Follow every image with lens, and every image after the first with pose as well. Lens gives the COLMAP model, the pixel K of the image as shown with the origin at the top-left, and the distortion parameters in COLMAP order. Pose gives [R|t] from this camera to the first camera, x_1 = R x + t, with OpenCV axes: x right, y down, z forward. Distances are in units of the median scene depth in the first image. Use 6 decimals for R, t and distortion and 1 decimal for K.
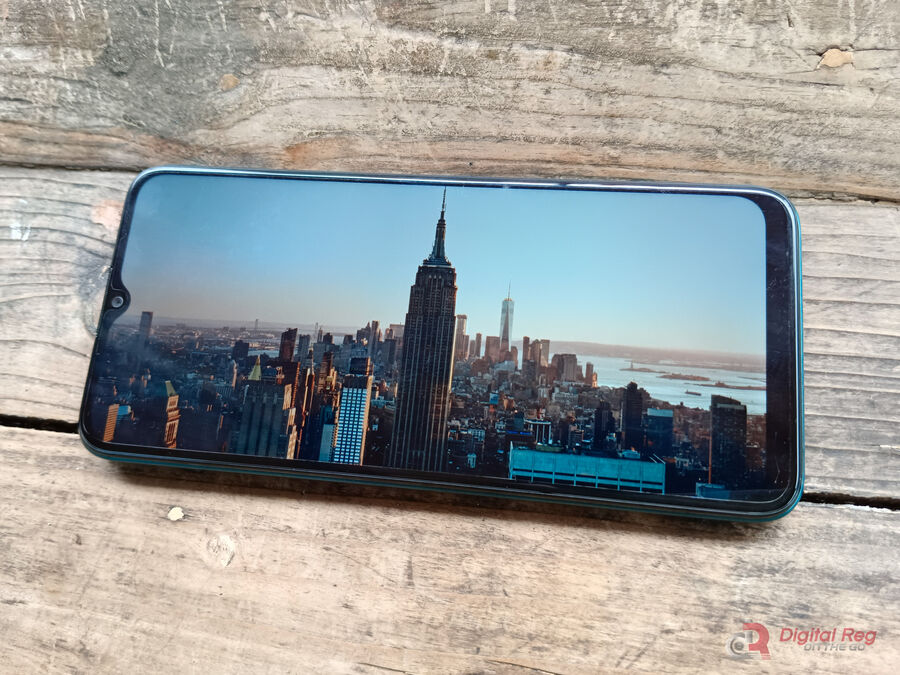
lens RADIAL K [[783.7, 0, 451.4], [0, 783.7, 338.5], [0, 0, 1]] dist [-0.016070, -0.008432]
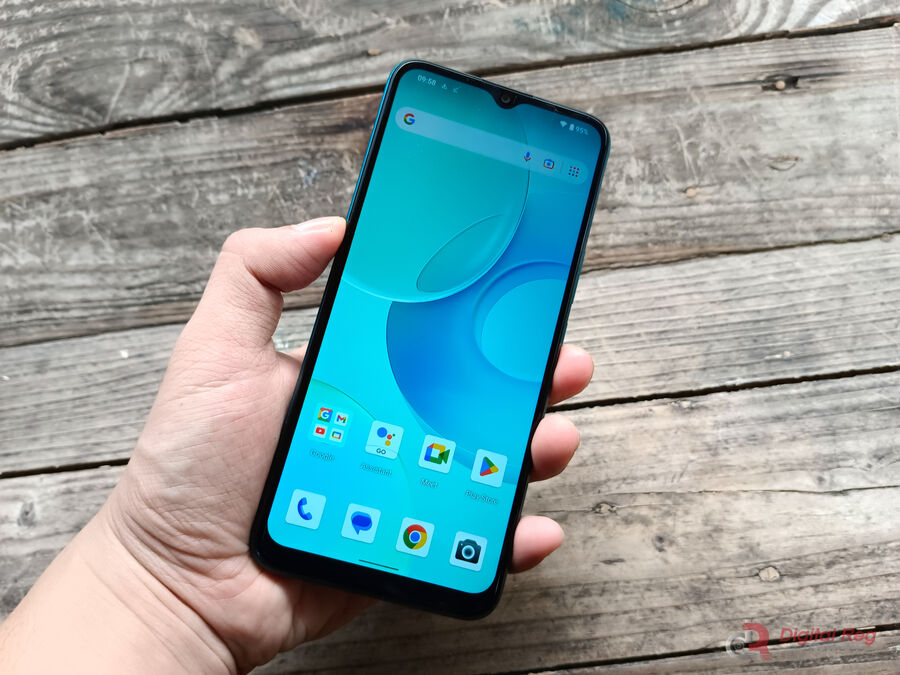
lens RADIAL K [[652.4, 0, 449.0], [0, 652.4, 337.5], [0, 0, 1]] dist [0.002803, -0.002188]
pose [[0.983163, -0.146488, 0.109233, -0.408323], [0.170814, 0.949103, -0.264624, 0.370246], [-0.064909, 0.278827, 0.958145, -0.550893]]
